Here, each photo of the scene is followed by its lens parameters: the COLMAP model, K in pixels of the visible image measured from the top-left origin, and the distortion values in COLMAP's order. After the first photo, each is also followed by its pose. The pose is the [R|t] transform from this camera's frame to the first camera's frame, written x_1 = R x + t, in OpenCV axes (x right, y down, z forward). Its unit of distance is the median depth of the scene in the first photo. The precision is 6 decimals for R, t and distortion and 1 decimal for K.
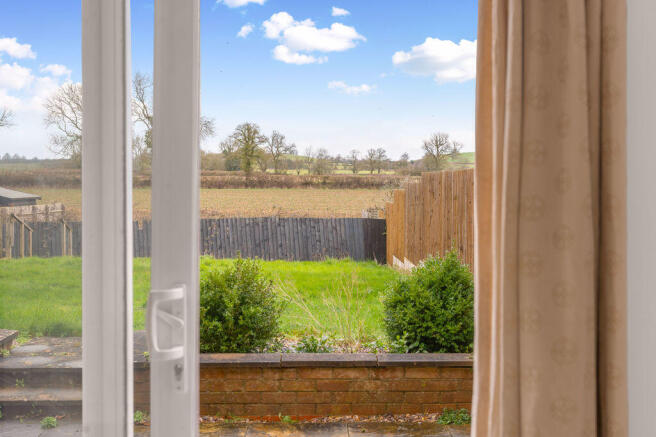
lens RADIAL K [[890.4, 0, 326.9], [0, 890.4, 217.8], [0, 0, 1]] dist [-0.012007, 0.000000]
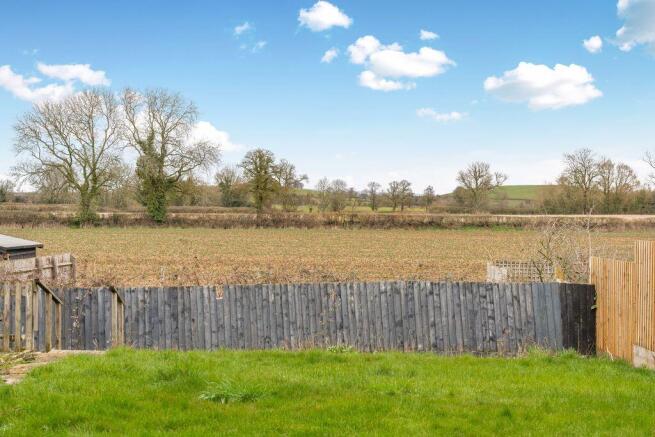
lens RADIAL K [[1079.1, 0, 328.6], [0, 1079.1, 217.6], [0, 0, 1]] dist [0.041109, 0.000000]
pose [[0.999751, 0.001495, -0.022254, -0.111311], [-0.002451, 0.999072, -0.043011, -0.012975], [0.022169, 0.043055, 0.998827, 0.202800]]
